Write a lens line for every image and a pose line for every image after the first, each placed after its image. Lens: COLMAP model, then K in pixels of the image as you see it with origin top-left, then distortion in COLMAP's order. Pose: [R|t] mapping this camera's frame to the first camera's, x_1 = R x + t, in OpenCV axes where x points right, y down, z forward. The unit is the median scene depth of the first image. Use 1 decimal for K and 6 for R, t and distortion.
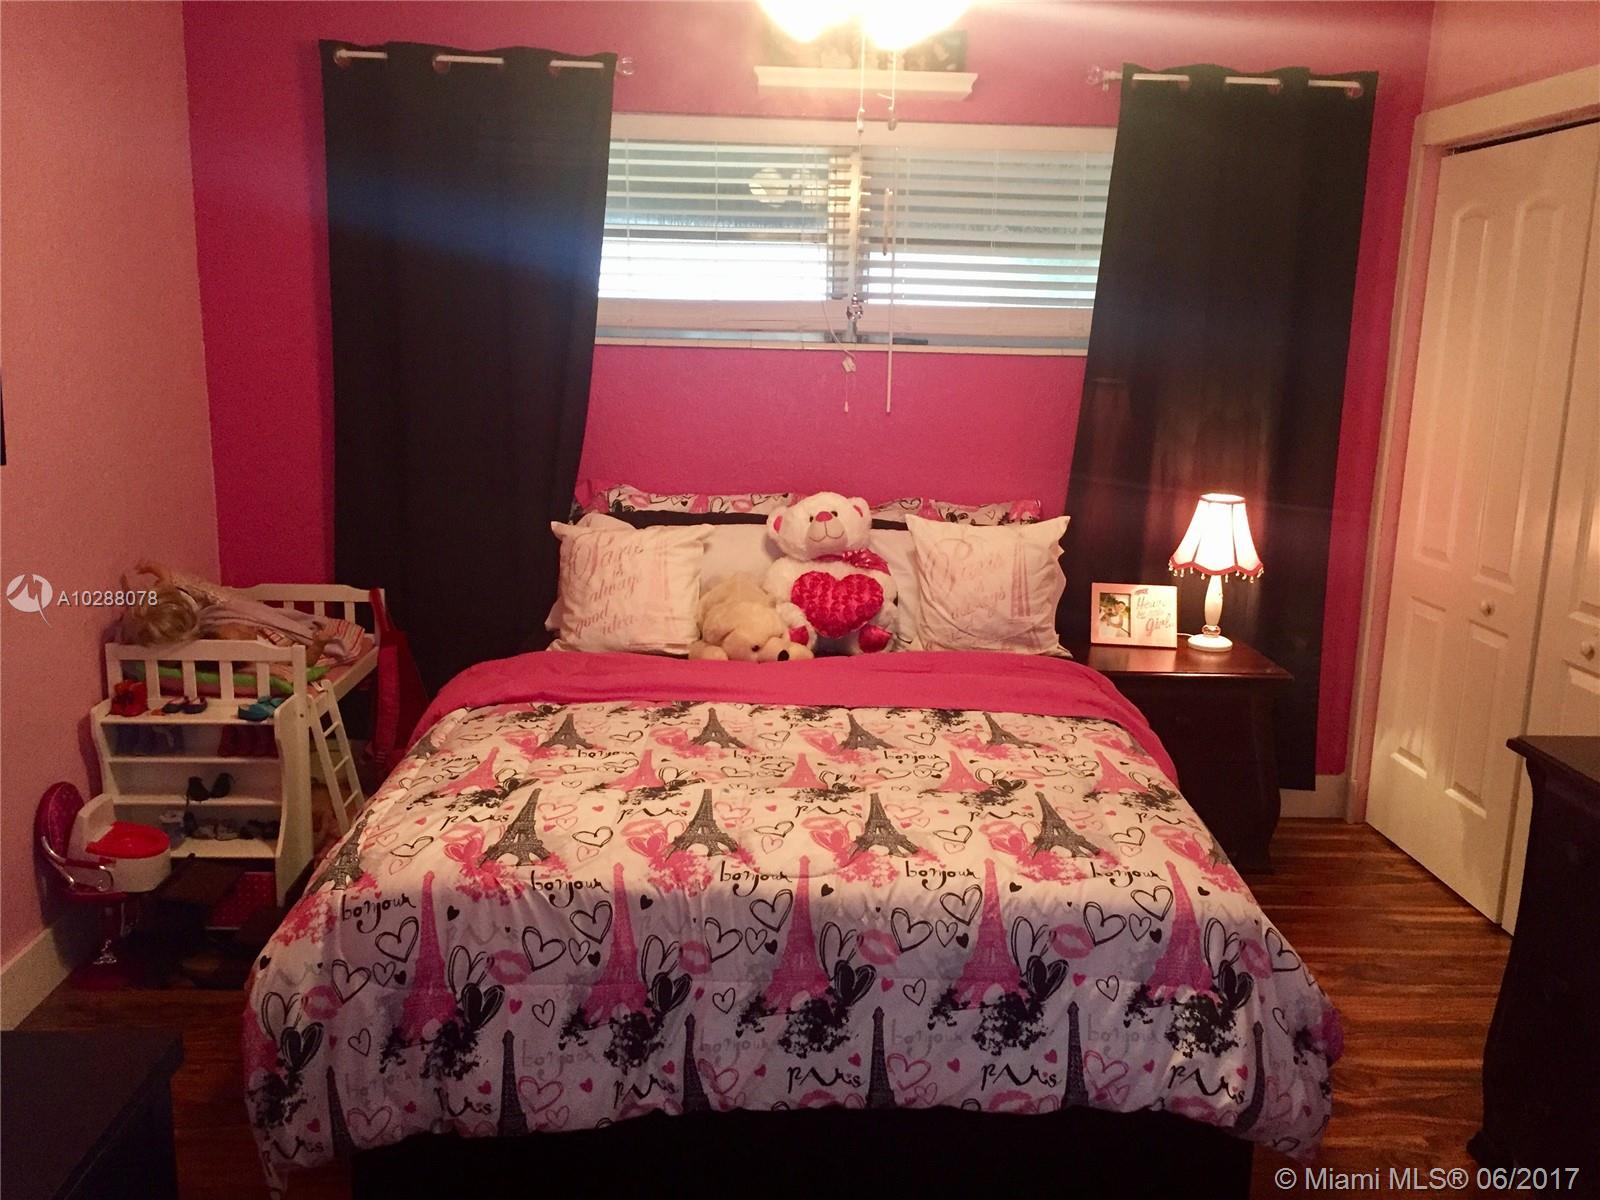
lens RADIAL K [[1355.3, 0, 800.0], [0, 1355.3, 600.0], [0, 0, 1]] dist [0.095909, -0.112212]
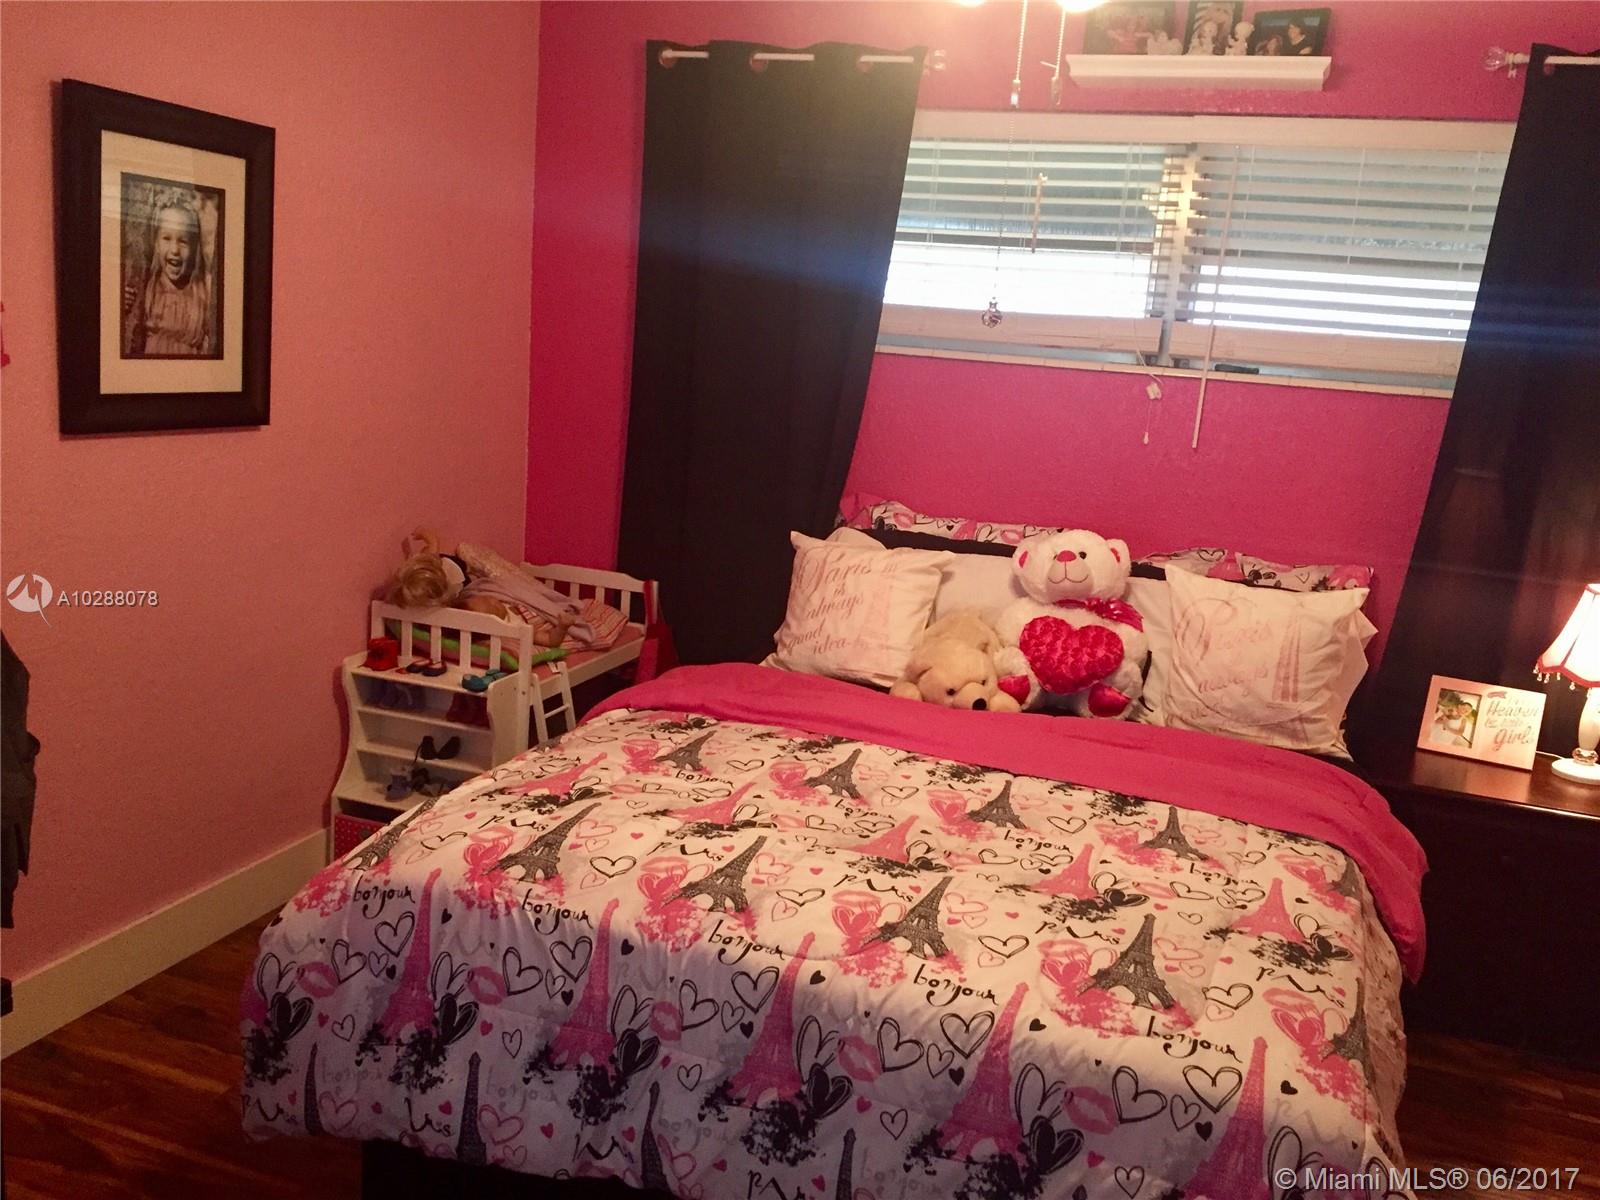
lens RADIAL K [[1355.3, 0, 800.0], [0, 1355.3, 600.0], [0, 0, 1]] dist [0.095909, -0.112212]
pose [[0.929784, 0.120708, -0.347751, 0.179404], [-0.126570, 0.991940, 0.005903, -0.017475], [0.345661, 0.038527, 0.937568, 0.114609]]
